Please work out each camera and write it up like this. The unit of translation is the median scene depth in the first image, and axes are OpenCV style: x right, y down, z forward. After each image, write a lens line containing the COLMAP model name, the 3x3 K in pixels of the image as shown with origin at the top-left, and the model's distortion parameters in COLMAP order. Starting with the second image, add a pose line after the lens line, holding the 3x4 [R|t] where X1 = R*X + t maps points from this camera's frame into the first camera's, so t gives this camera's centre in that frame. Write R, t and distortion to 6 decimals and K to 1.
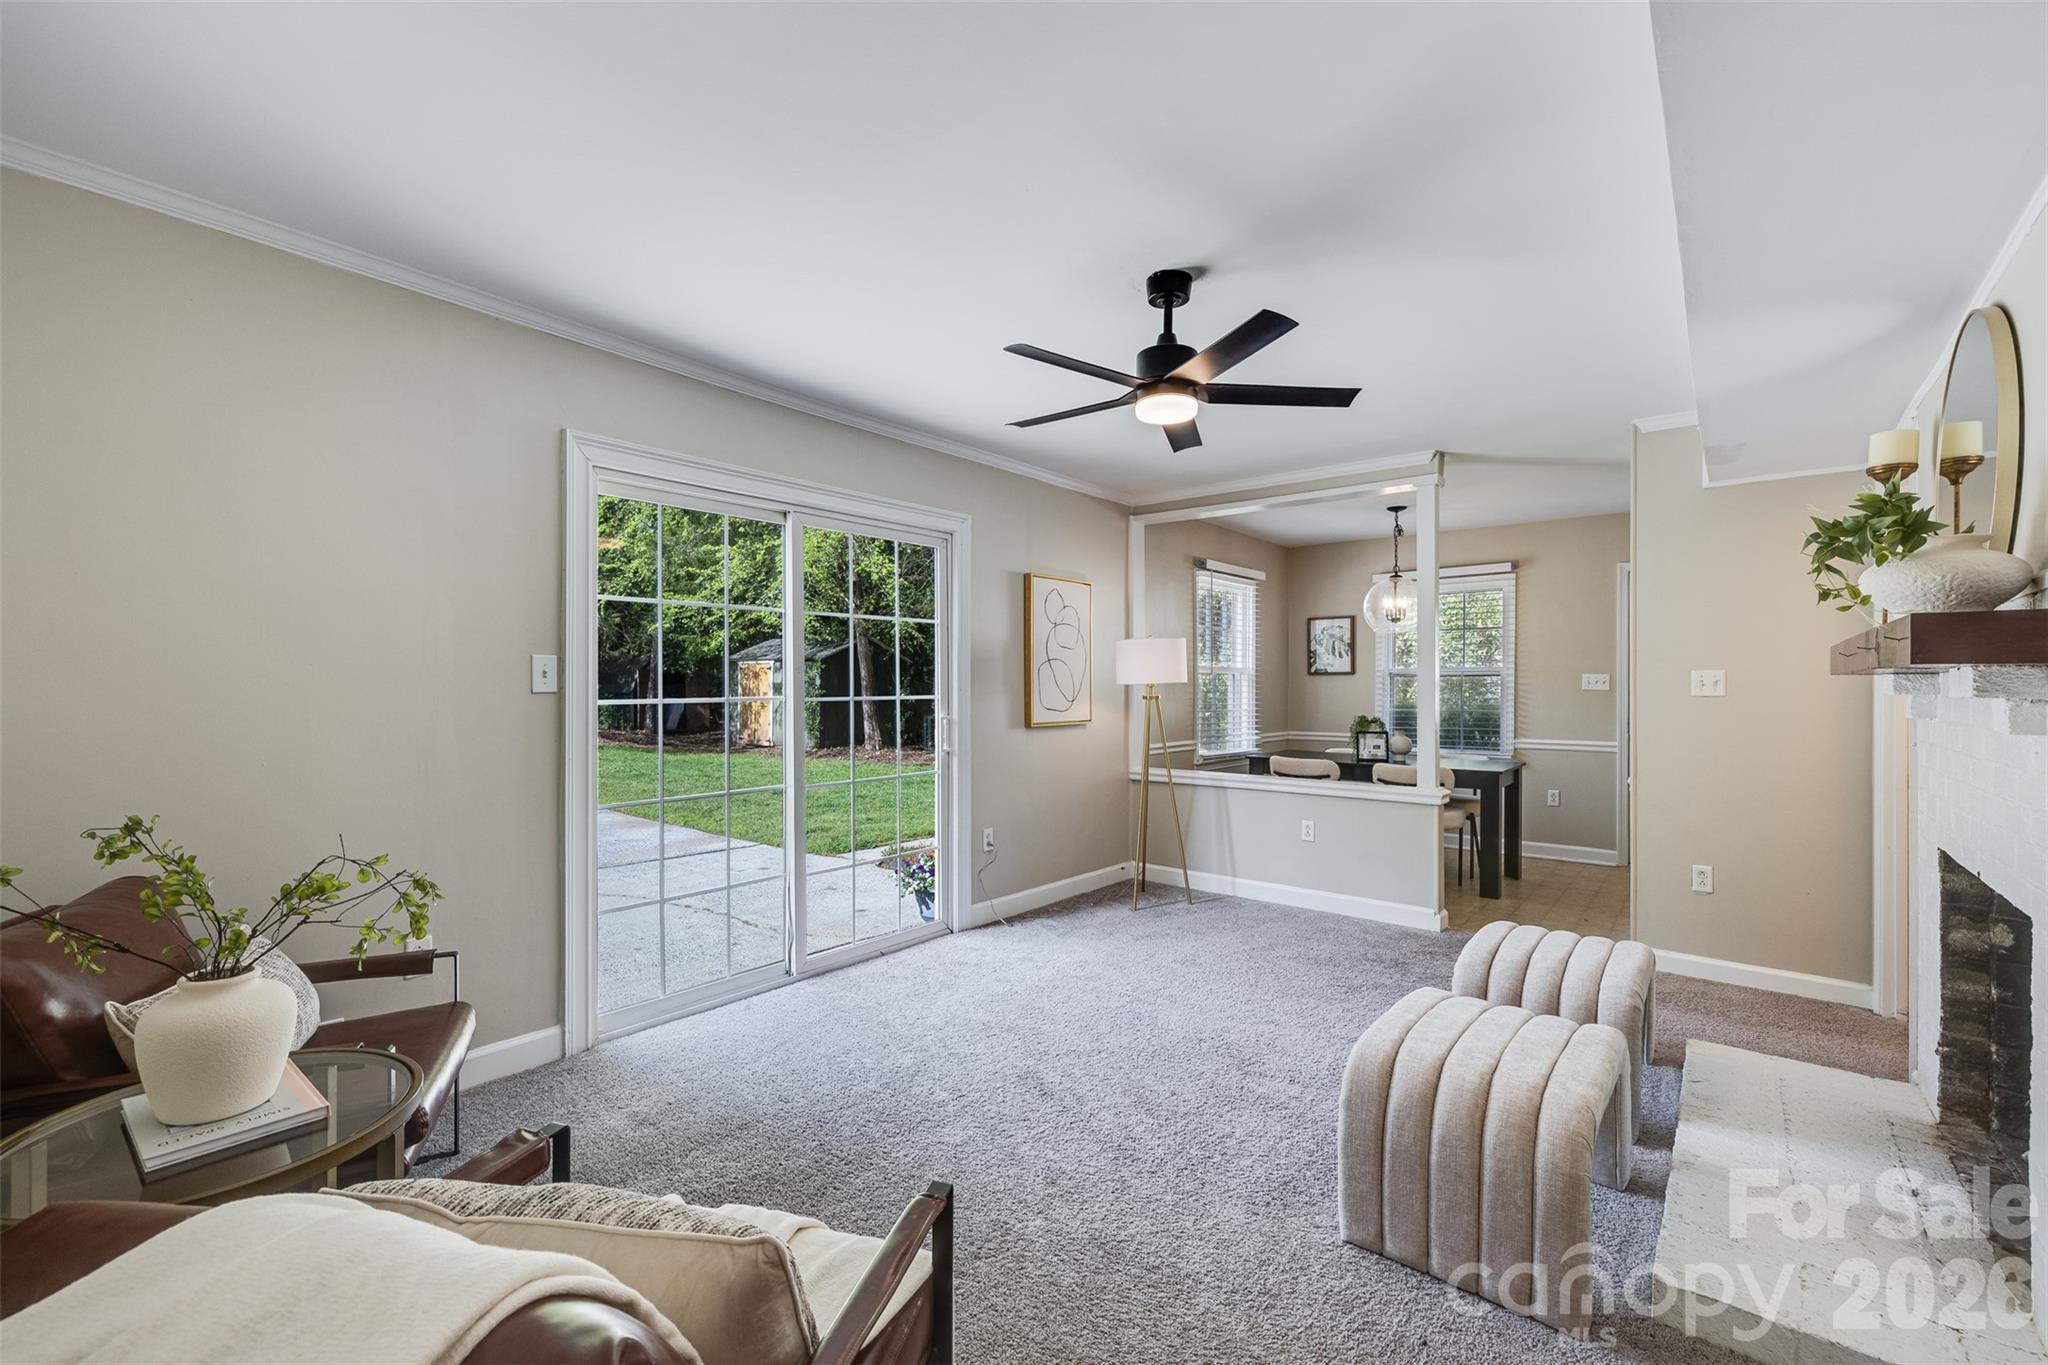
lens RADIAL K [[867.1, 0, 1019.6], [0, 867.1, 686.7], [0, 0, 1]] dist [-0.000379, -0.000225]
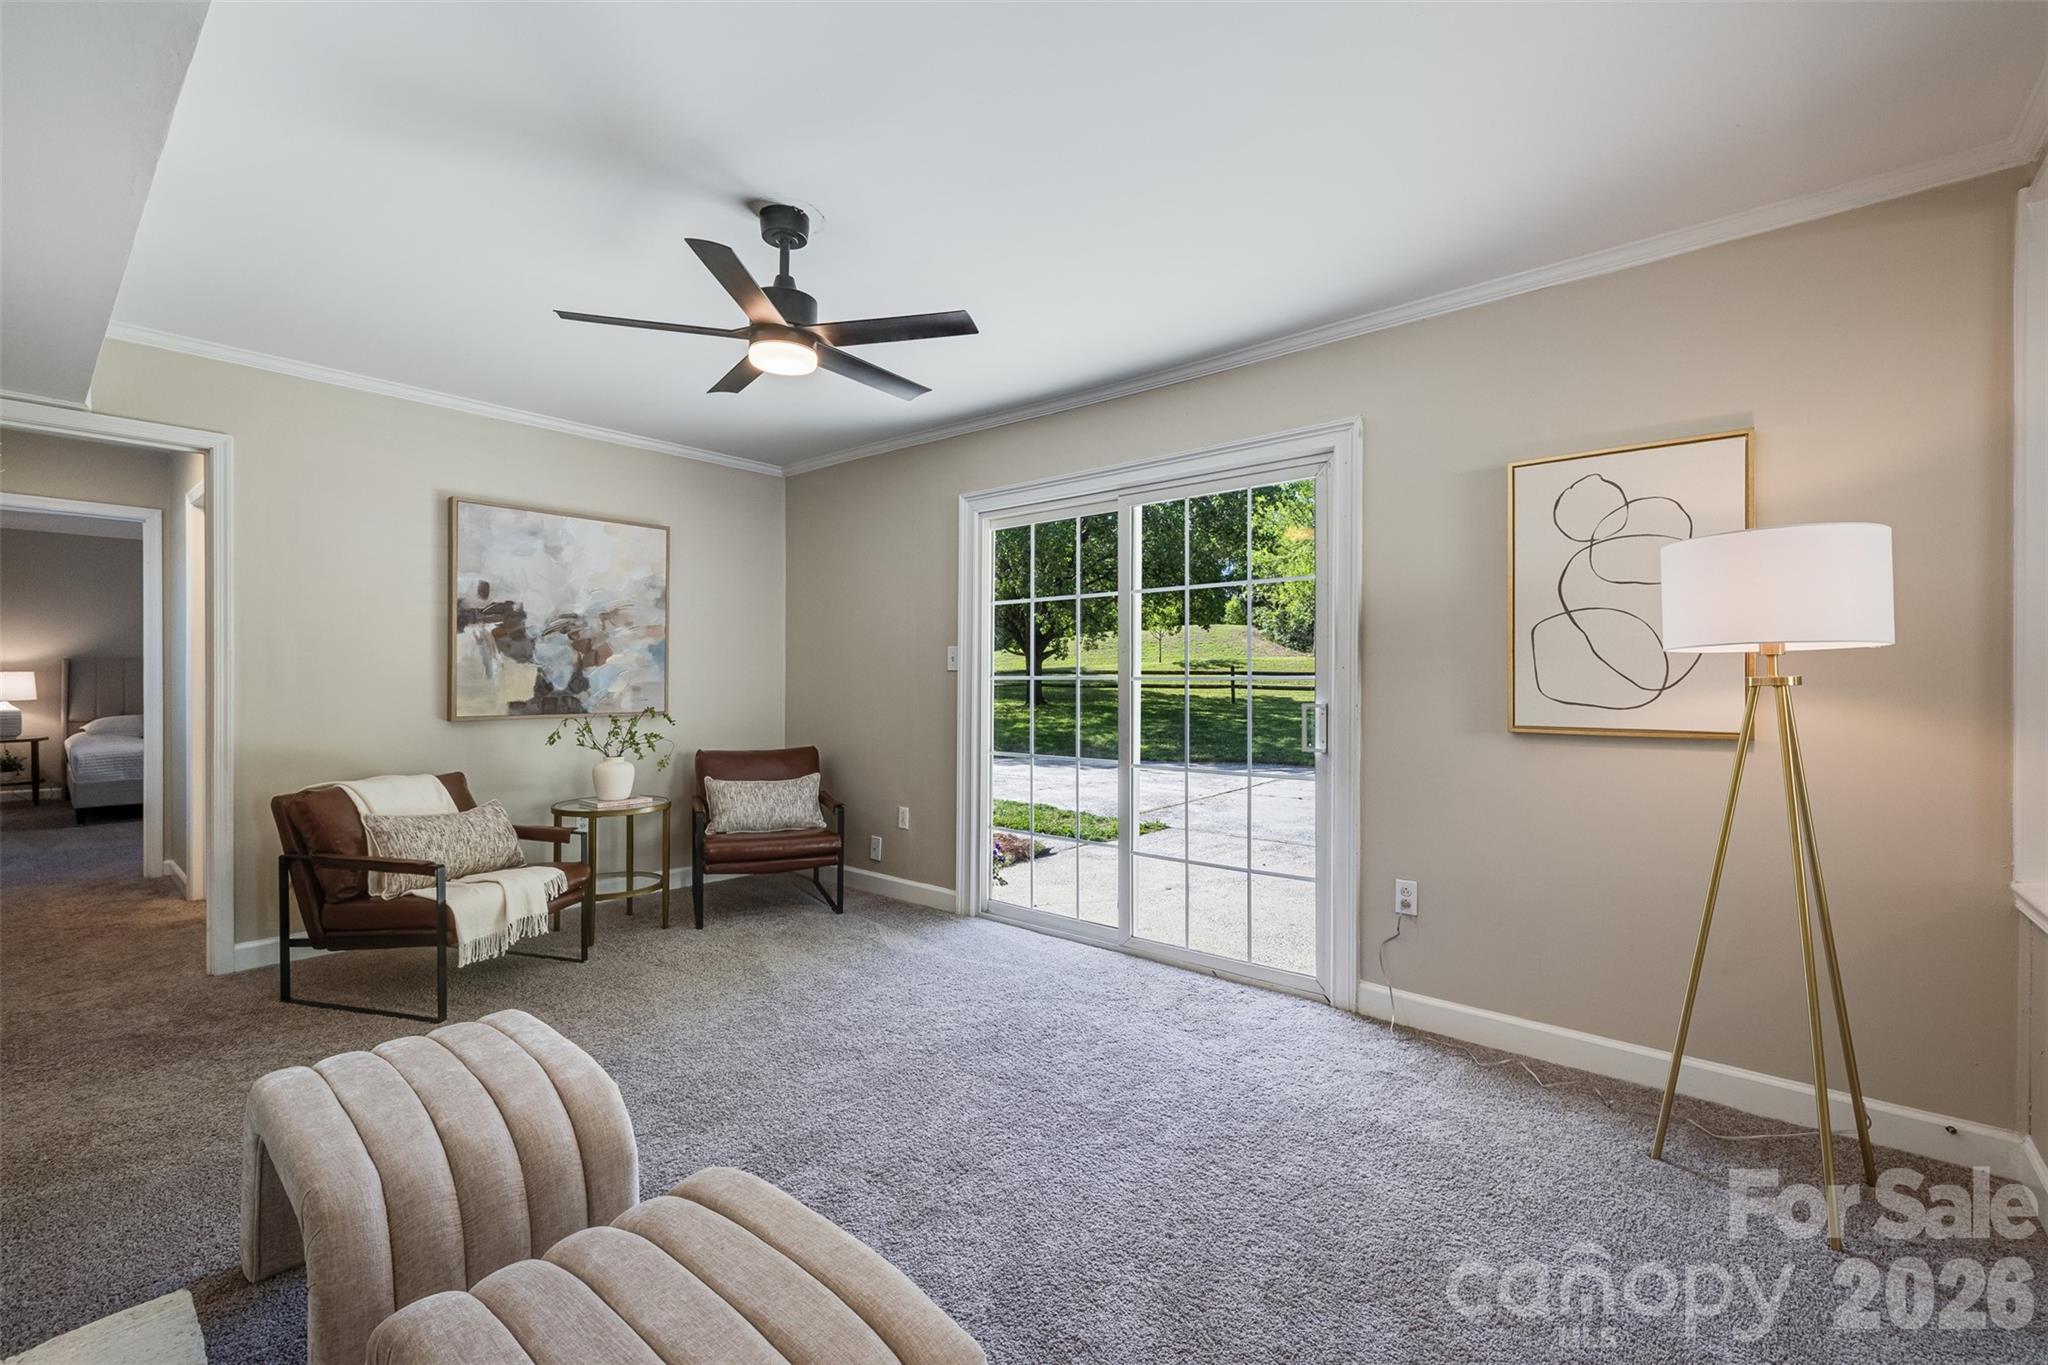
lens RADIAL K [[867.1, 0, 1020.2], [0, 867.1, 678.0], [0, 0, 1]] dist [-0.000379, -0.000225]
pose [[-0.017749, -0.000626, -0.999842, 0.453835], [-0.001750, 0.999998, -0.000595, 0.008927], [0.999841, 0.001739, -0.017750, 0.527115]]
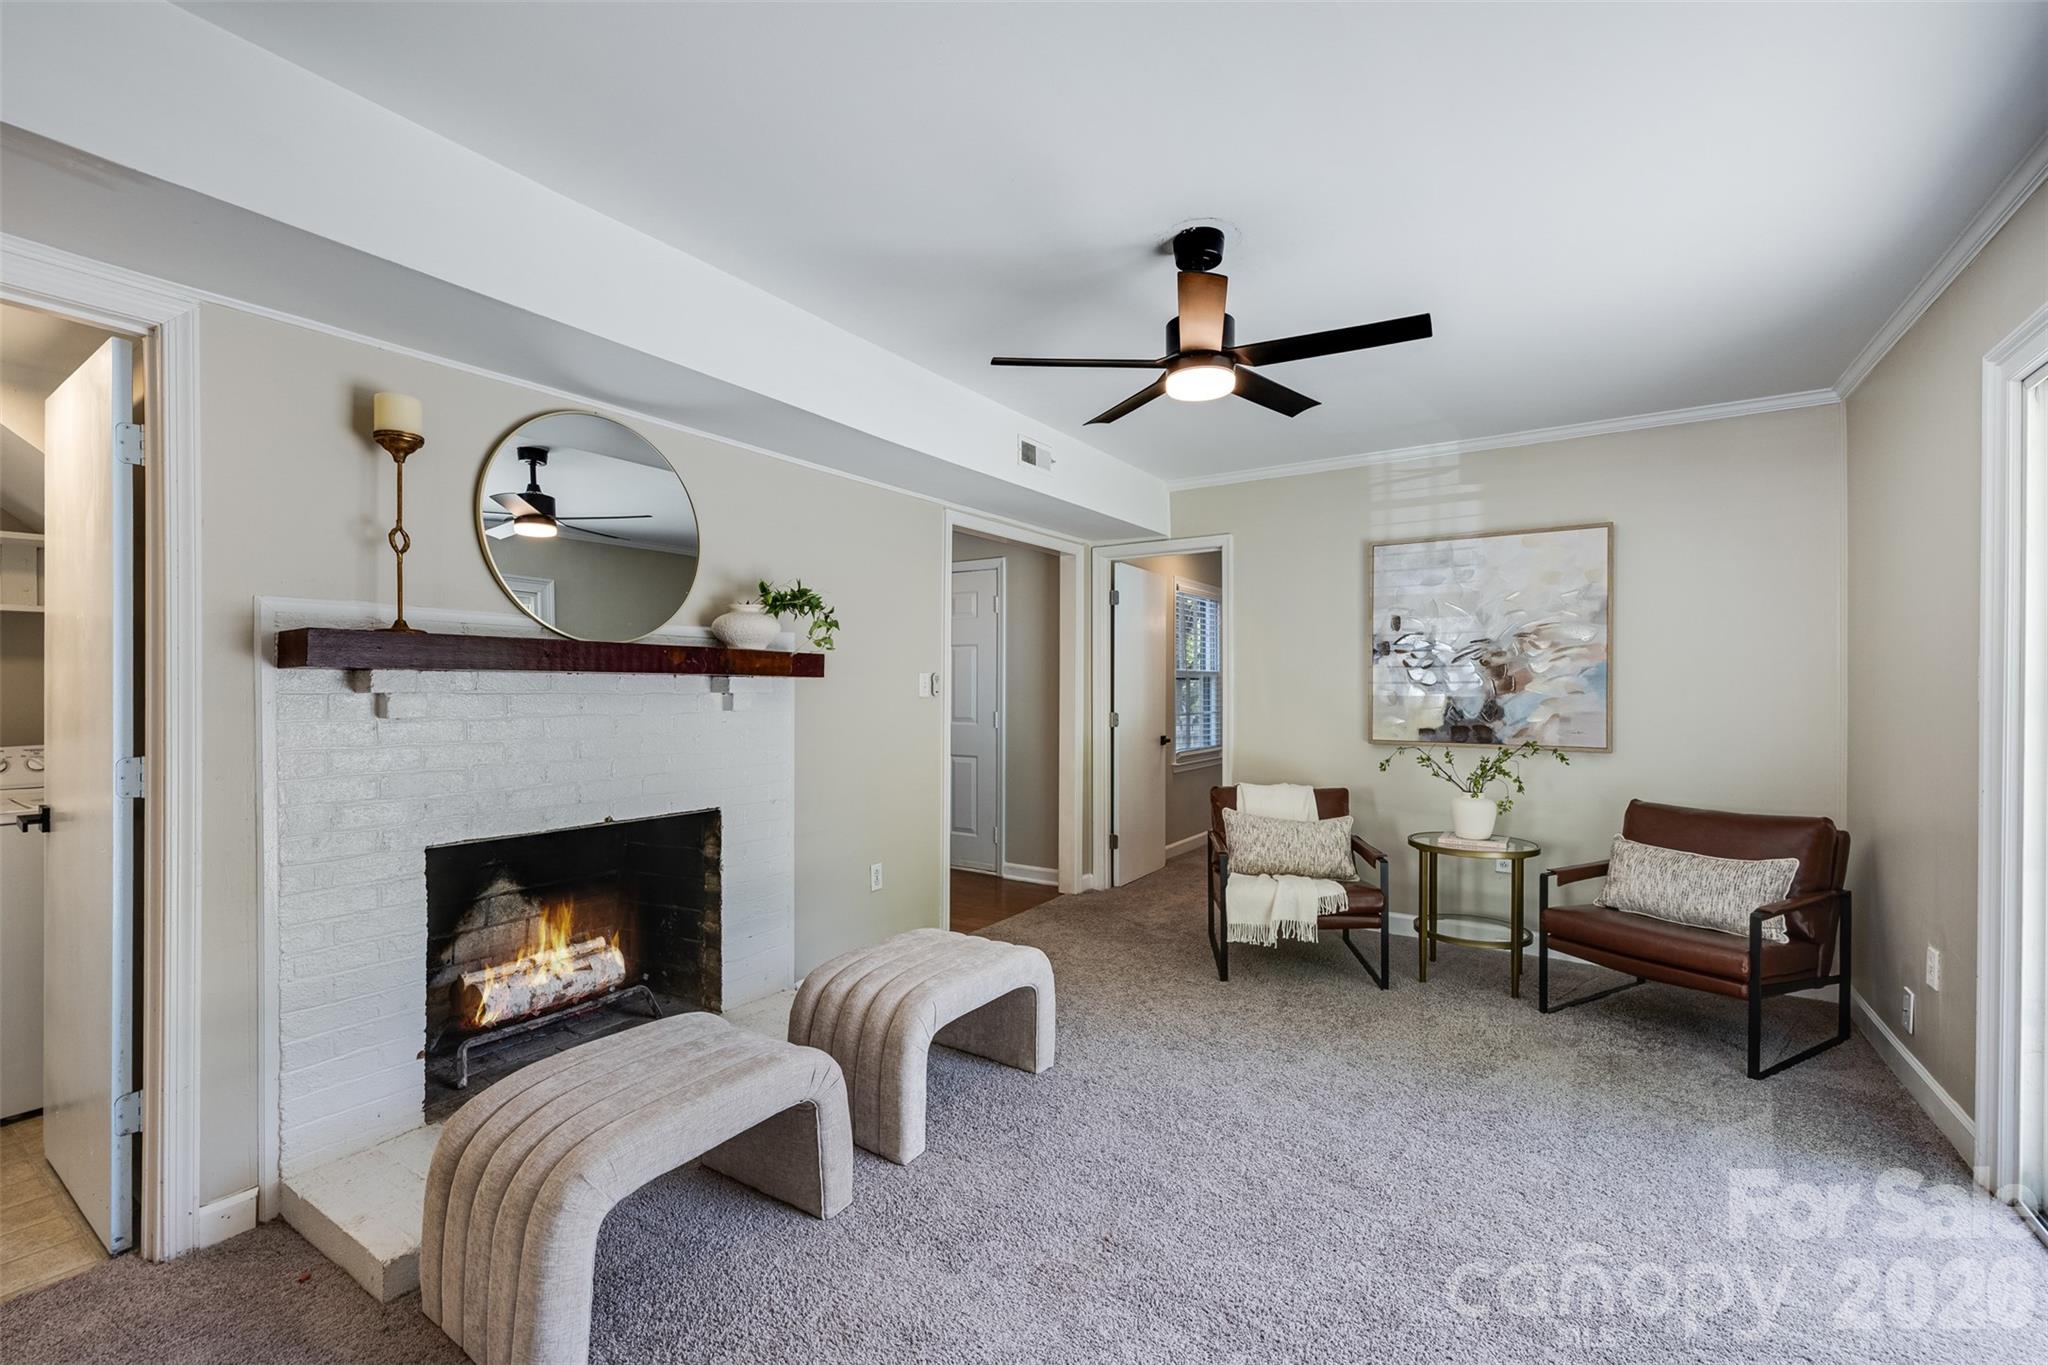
lens RADIAL K [[867.1, 0, 1020.2], [0, 867.1, 693.4], [0, 0, 1]] dist [-0.000379, -0.000225]
pose [[-0.995190, -0.004304, -0.097874, 0.182713], [-0.004442, 0.999989, 0.001194, 0.000365], [0.097868, 0.001623, -0.995198, 0.778051]]
